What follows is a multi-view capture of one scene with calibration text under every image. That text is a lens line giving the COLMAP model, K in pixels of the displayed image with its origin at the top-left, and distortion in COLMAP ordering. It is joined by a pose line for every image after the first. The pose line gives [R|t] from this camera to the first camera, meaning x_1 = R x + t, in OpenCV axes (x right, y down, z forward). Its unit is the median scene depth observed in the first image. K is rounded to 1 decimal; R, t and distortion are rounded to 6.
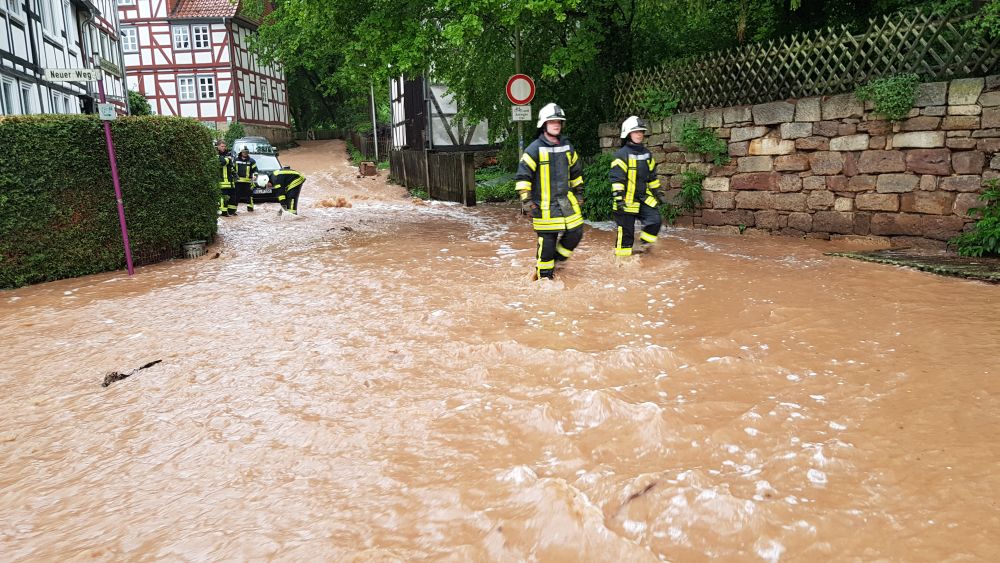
lens RADIAL K [[802.4, 0, 507.9], [0, 802.4, 285.3], [0, 0, 1]] dist [0.068984, -0.093567]
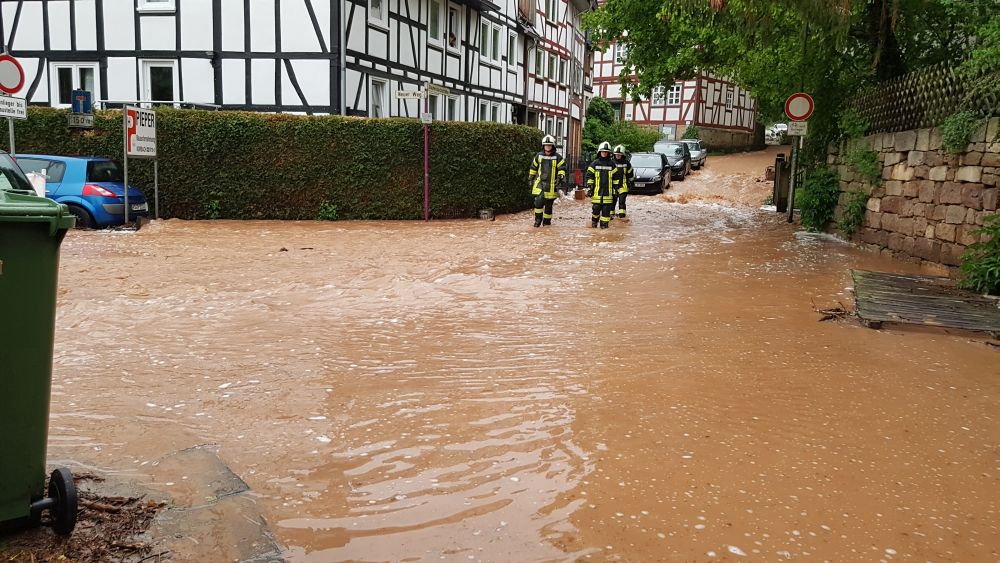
lens RADIAL K [[791.4, 0, 494.0], [0, 791.4, 280.4], [0, 0, 1]] dist [0.078166, -0.111663]
pose [[0.787782, 0.159383, -0.594976, 0.198987], [-0.162811, 0.985468, 0.048418, 0.000746], [0.594047, 0.058726, 0.802284, -0.050353]]
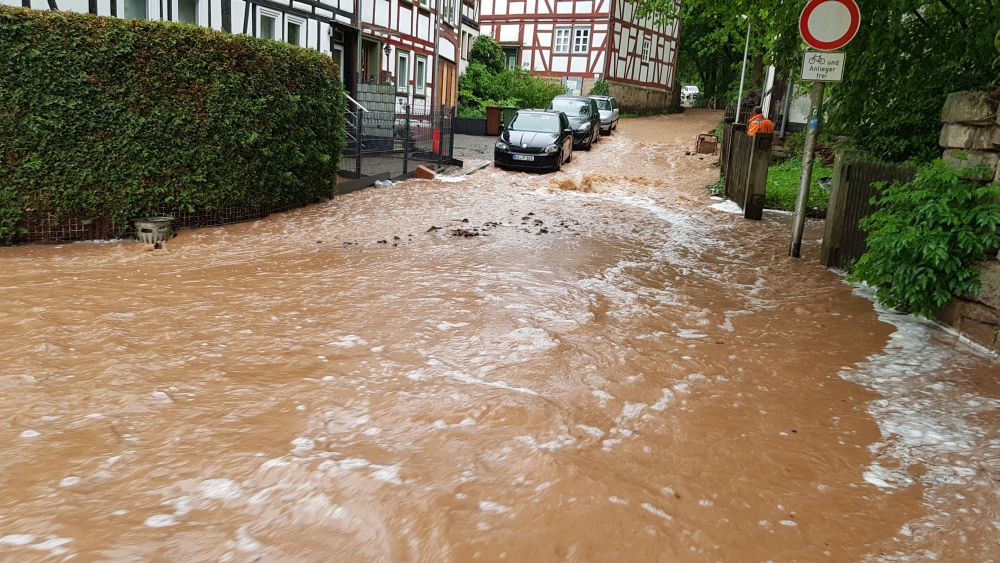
lens RADIAL K [[791.4, 0, 494.0], [0, 791.4, 280.4], [0, 0, 1]] dist [0.078166, -0.111663]
pose [[0.848809, 0.198313, -0.490097, 0.065798], [-0.182444, 0.979913, 0.080532, -0.043027], [0.496223, 0.021059, 0.867940, 0.238150]]
